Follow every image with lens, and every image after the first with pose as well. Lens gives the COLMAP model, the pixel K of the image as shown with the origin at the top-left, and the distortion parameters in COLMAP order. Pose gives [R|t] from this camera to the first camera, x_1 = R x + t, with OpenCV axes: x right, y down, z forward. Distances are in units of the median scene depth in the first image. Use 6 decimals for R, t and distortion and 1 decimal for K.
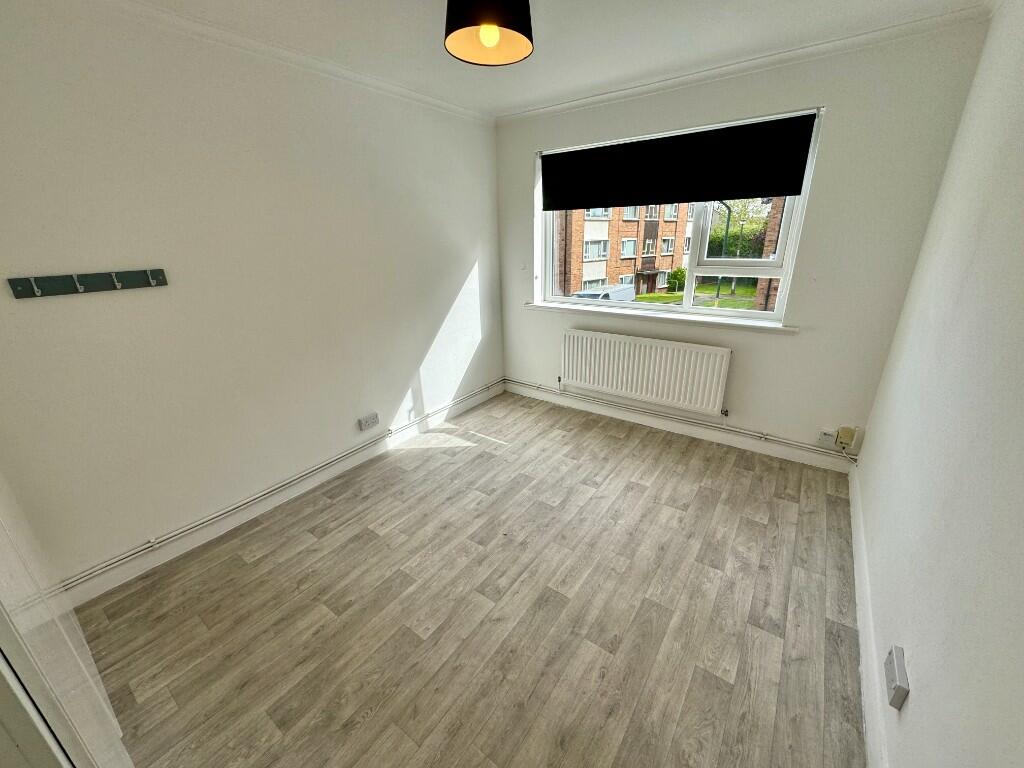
lens RADIAL K [[402.9, 0, 514.5], [0, 402.9, 382.2], [0, 0, 1]] dist [-0.002257, 0.000013]
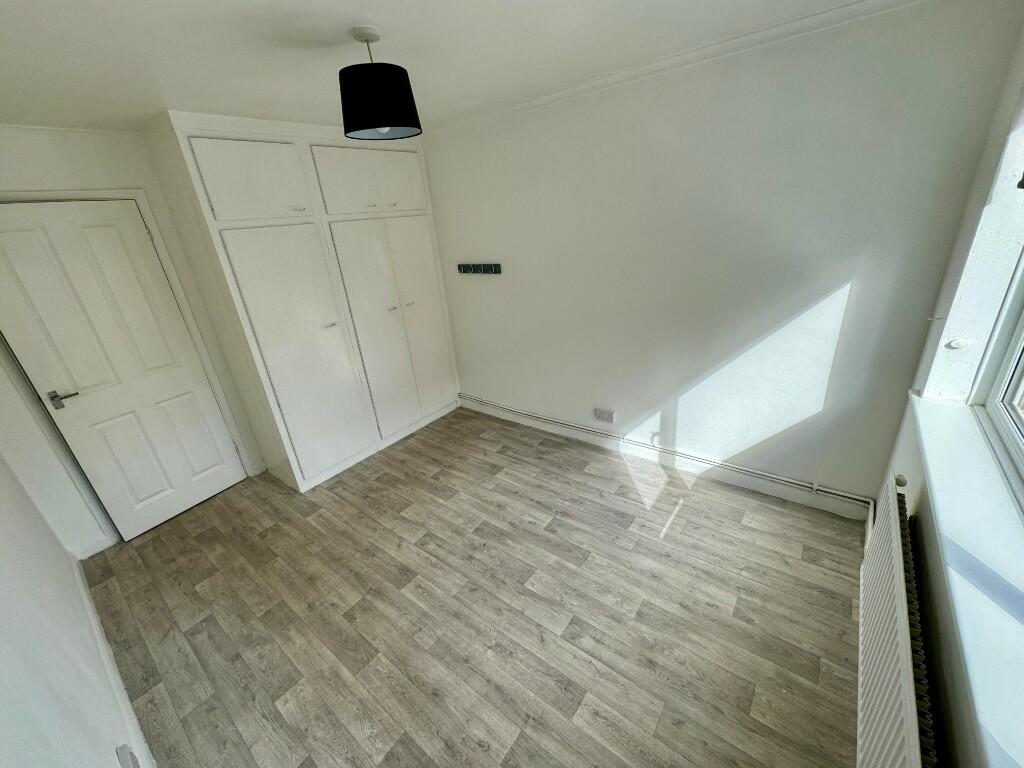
lens RADIAL K [[402.9, 0, 500.8], [0, 402.9, 375.3], [0, 0, 1]] dist [-0.002257, 0.000013]
pose [[-0.034765, 0.387454, -0.921233, 0.747778], [-0.258616, 0.886905, 0.382776, -0.422072], [0.965354, 0.251553, 0.069368, 0.803773]]
